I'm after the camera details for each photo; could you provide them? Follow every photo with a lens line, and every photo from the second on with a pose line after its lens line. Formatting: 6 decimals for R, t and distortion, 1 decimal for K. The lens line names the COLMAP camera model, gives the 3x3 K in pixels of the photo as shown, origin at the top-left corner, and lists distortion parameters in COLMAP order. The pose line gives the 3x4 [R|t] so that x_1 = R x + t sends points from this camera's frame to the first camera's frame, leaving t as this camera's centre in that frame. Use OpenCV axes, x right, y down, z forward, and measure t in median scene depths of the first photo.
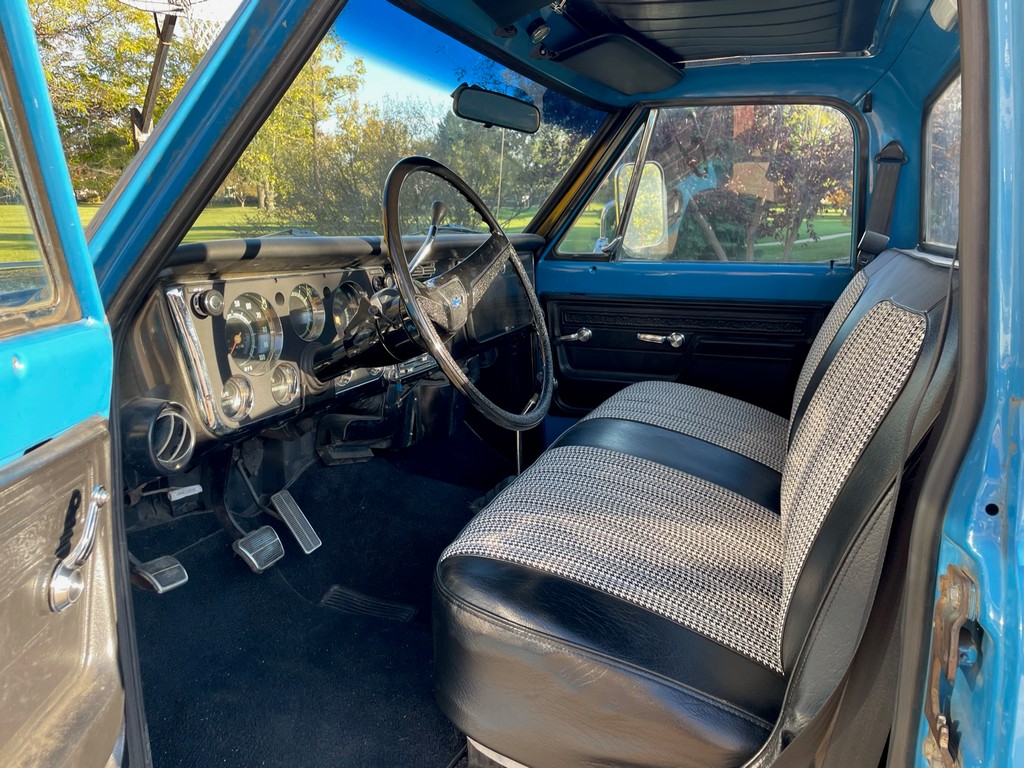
lens RADIAL K [[773.4, 0, 517.5], [0, 773.4, 379.1], [0, 0, 1]] dist [0.084355, -0.121925]
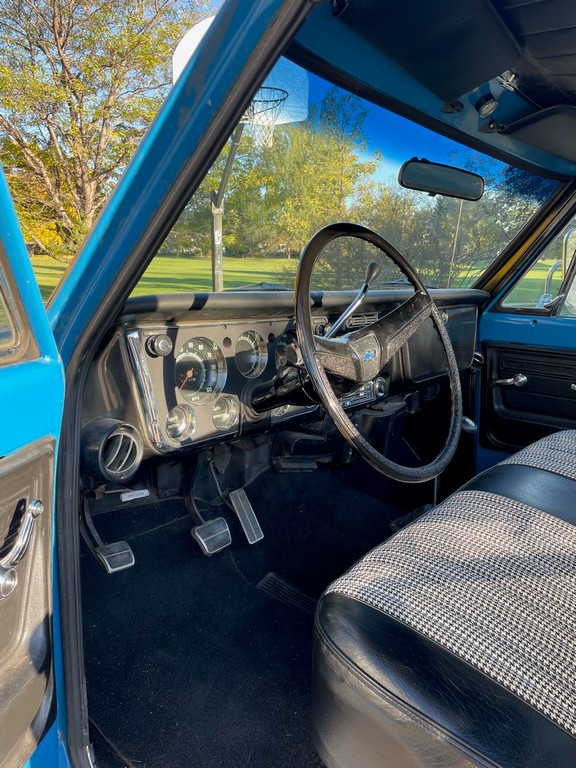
lens RADIAL K [[580.1, 0, 288.3], [0, 580.1, 395.7], [0, 0, 1]] dist [0.084355, -0.121925]
pose [[0.945534, 0.092096, -0.312226, 0.069217], [-0.088919, 0.995739, 0.024429, -0.049109], [0.313145, 0.004664, 0.949694, 0.169952]]
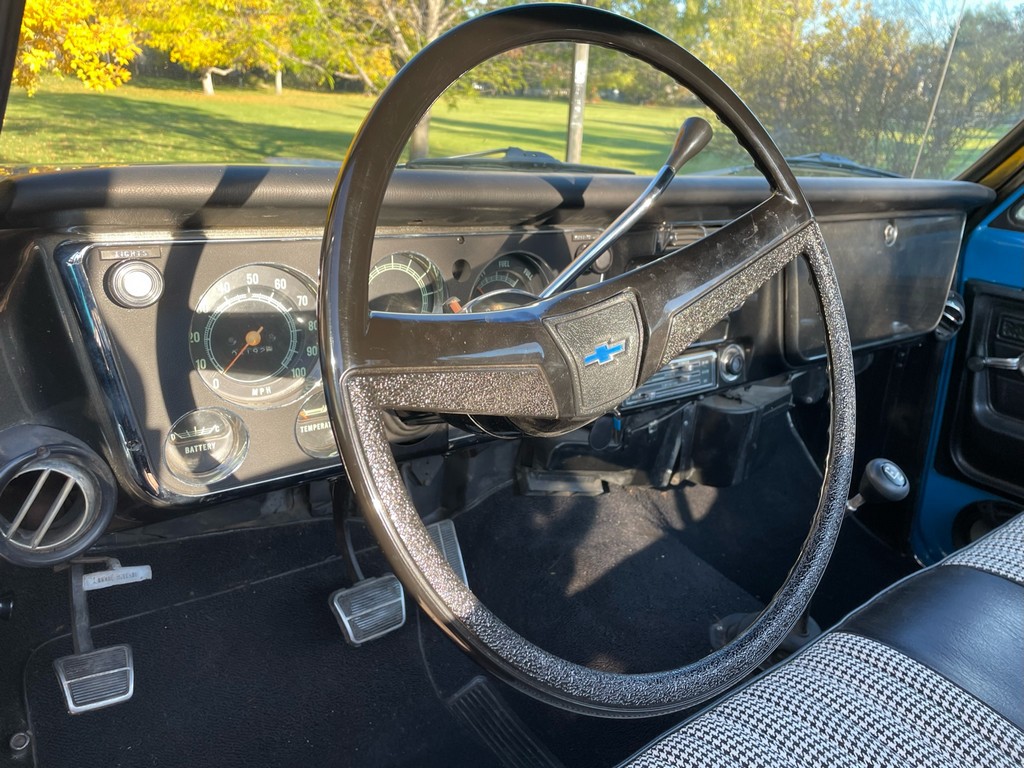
lens RADIAL K [[773.4, 0, 517.5], [0, 773.4, 379.1], [0, 0, 1]] dist [0.084355, -0.121925]
pose [[0.845651, 0.226231, -0.483419, 0.088346], [-0.171544, 0.972875, 0.155202, -0.134588], [0.505417, -0.048319, 0.861521, 0.552583]]
